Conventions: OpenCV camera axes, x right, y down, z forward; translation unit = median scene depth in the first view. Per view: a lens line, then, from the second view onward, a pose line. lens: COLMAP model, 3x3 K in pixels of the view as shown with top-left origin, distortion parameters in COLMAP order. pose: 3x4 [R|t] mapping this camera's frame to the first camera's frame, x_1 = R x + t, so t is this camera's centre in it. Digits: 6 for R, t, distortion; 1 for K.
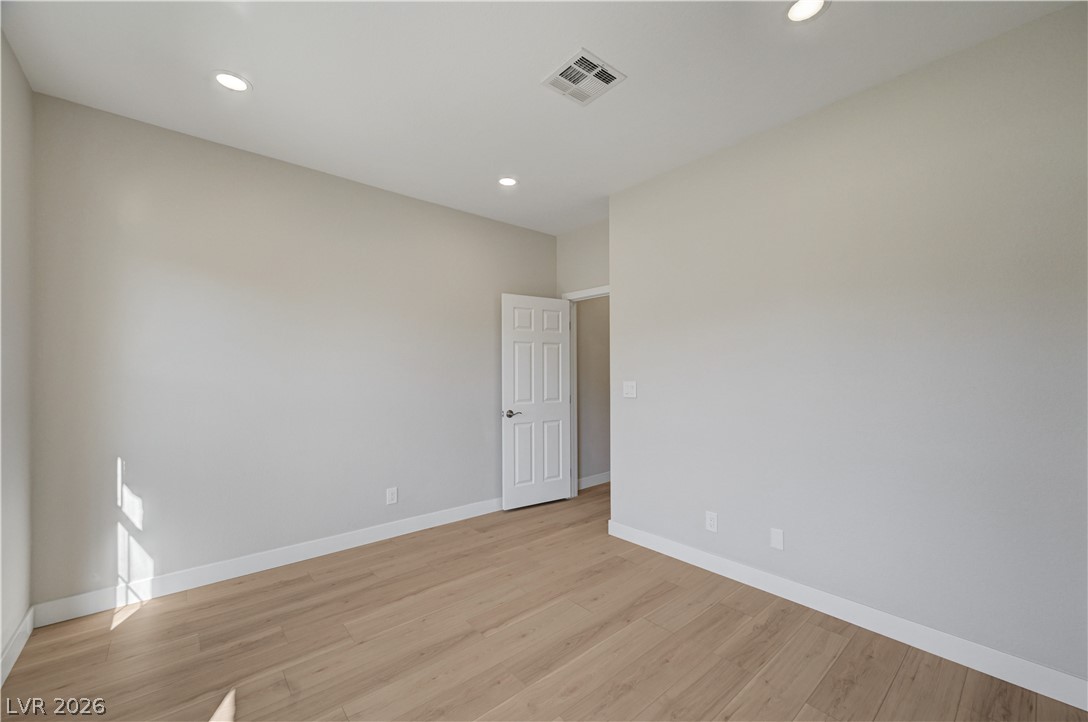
lens RADIAL K [[433.7, 0, 548.1], [0, 433.7, 369.4], [0, 0, 1]] dist [-0.000084, 0.000214]
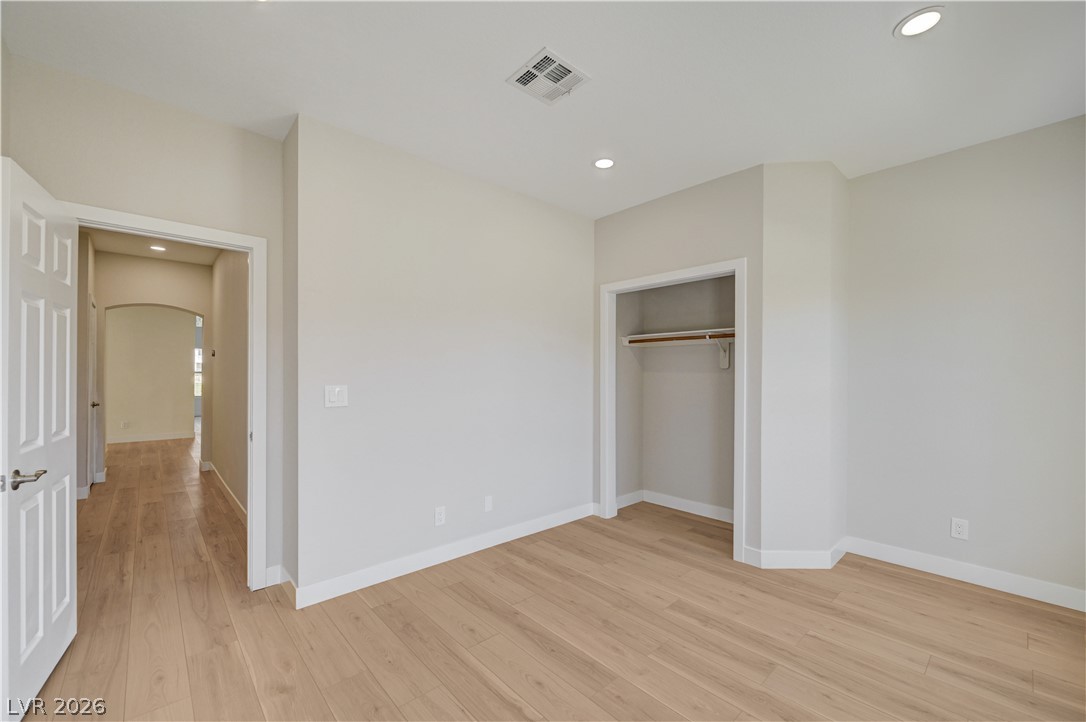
lens RADIAL K [[443.5, 0, 549.6], [0, 443.5, 375.4], [0, 0, 1]] dist [-0.002311, -0.000182]
pose [[-0.038515, 0.000257, 0.999258, -0.917932], [-0.009508, 0.999955, -0.000624, 0.011057], [-0.999213, -0.009525, -0.038511, 1.011412]]
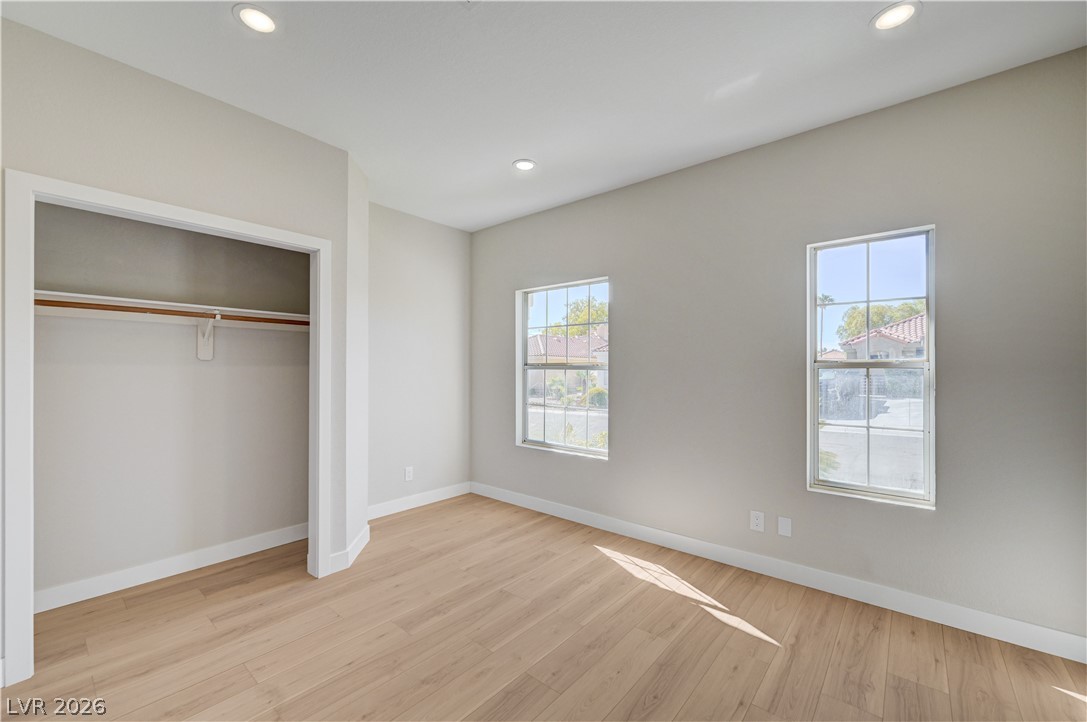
lens RADIAL K [[433.3, 0, 547.6], [0, 433.3, 369.4], [0, 0, 1]] dist [-0.000084, 0.000214]
pose [[-0.986069, -0.000257, -0.166337, 0.058797], [0.000702, 0.999983, -0.005706, 0.011480], [0.166336, -0.005744, -0.986052, 1.693056]]
